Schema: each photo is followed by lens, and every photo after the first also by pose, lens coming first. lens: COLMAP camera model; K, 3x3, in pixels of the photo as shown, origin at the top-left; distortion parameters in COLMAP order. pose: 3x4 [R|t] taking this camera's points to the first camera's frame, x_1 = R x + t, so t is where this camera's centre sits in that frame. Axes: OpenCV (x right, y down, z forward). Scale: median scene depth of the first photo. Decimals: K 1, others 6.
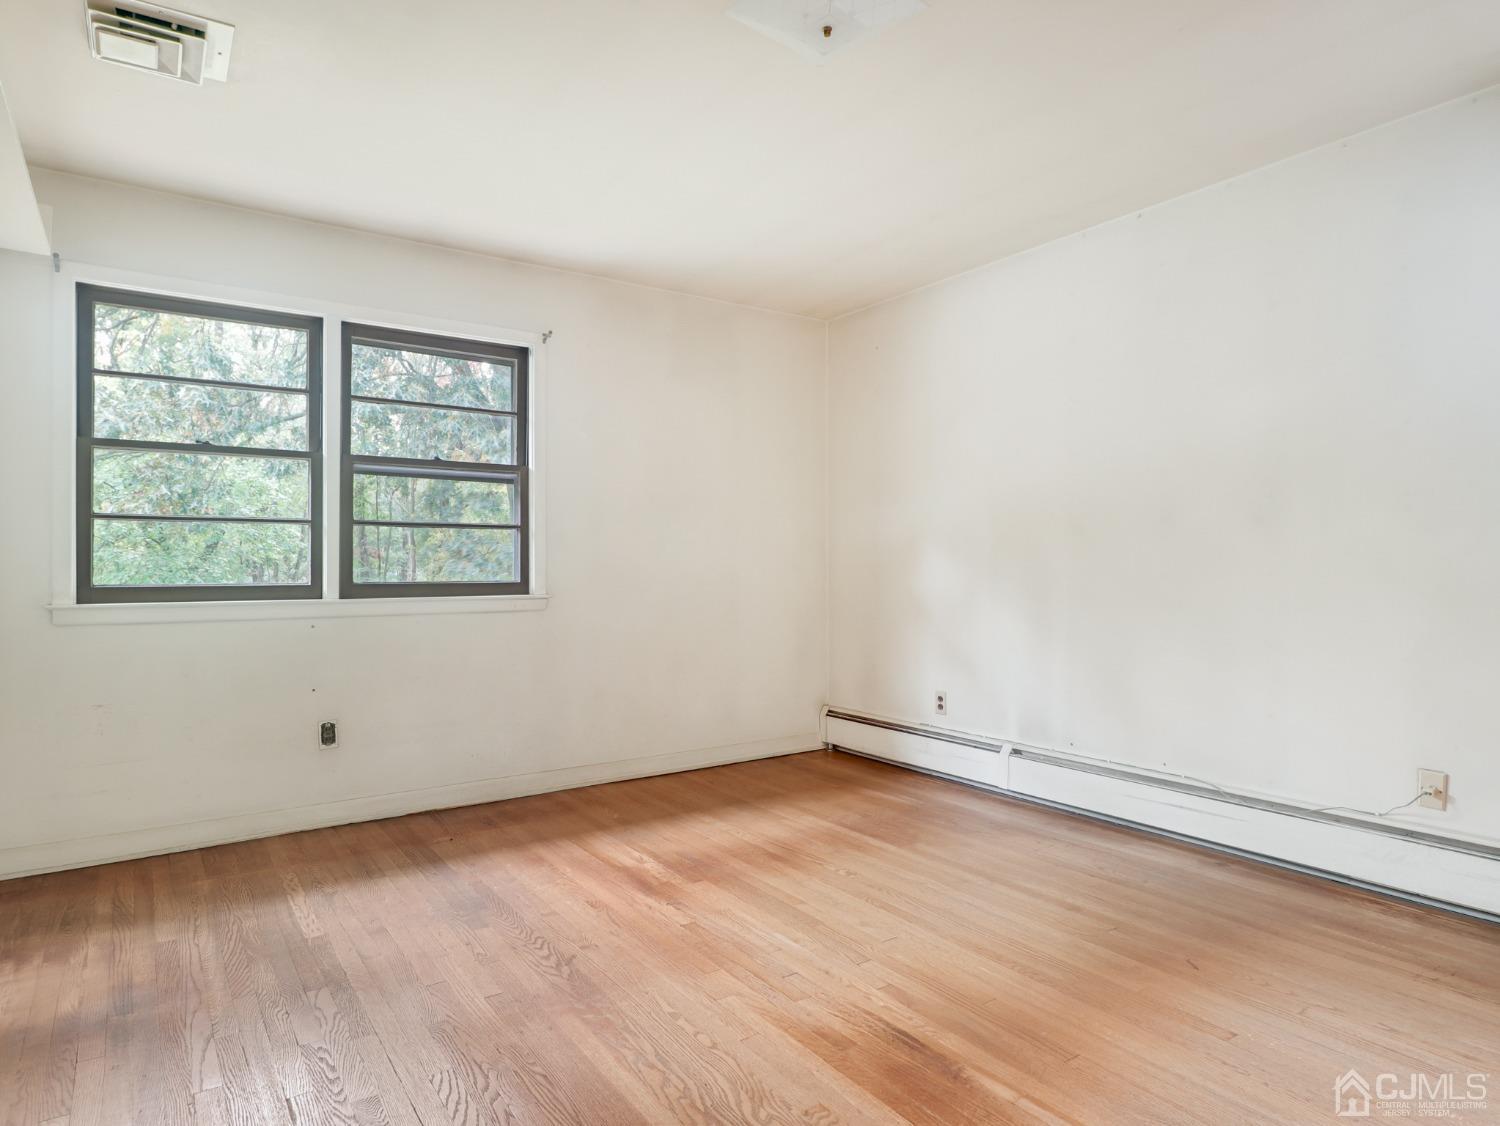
lens RADIAL K [[905.3, 0, 752.1], [0, 905.3, 572.0], [0, 0, 1]] dist [0.008488, 0.000553]
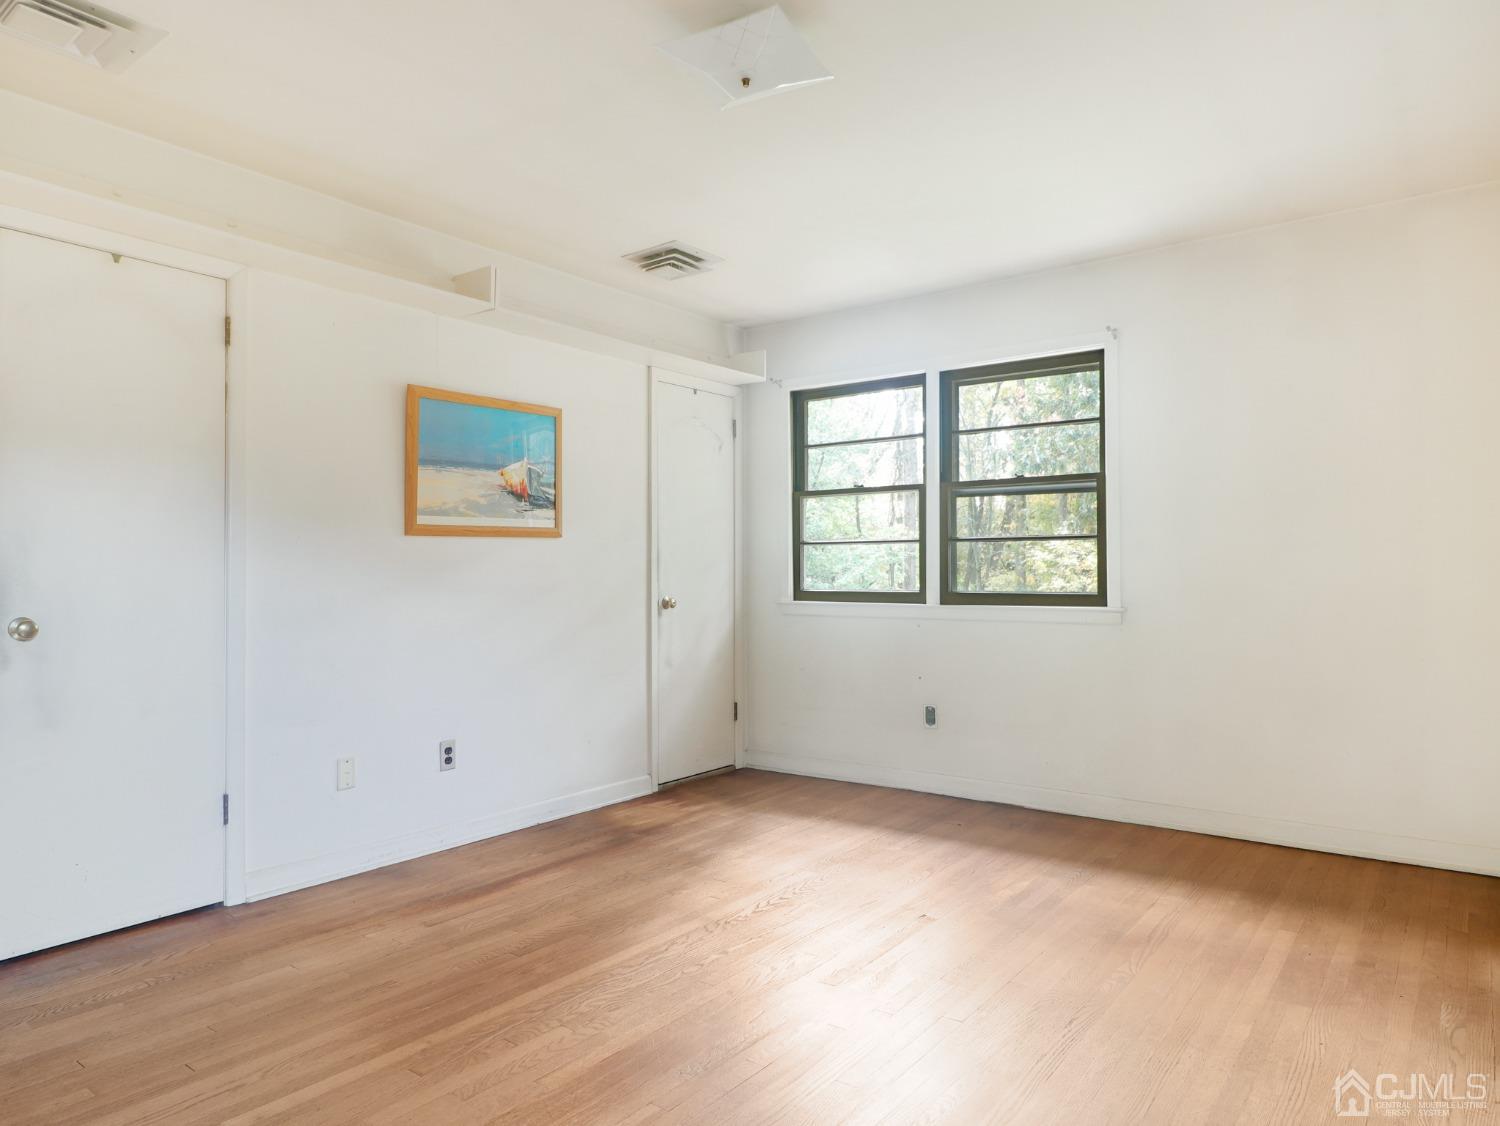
lens RADIAL K [[967.1, 0, 750.1], [0, 967.1, 554.2], [0, 0, 1]] dist [0.003044, -0.003044]
pose [[0.290045, -0.020046, -0.956803, 0.695466], [-0.004588, 0.999740, -0.022337, -0.006564], [0.957002, 0.010868, 0.289878, 0.393452]]
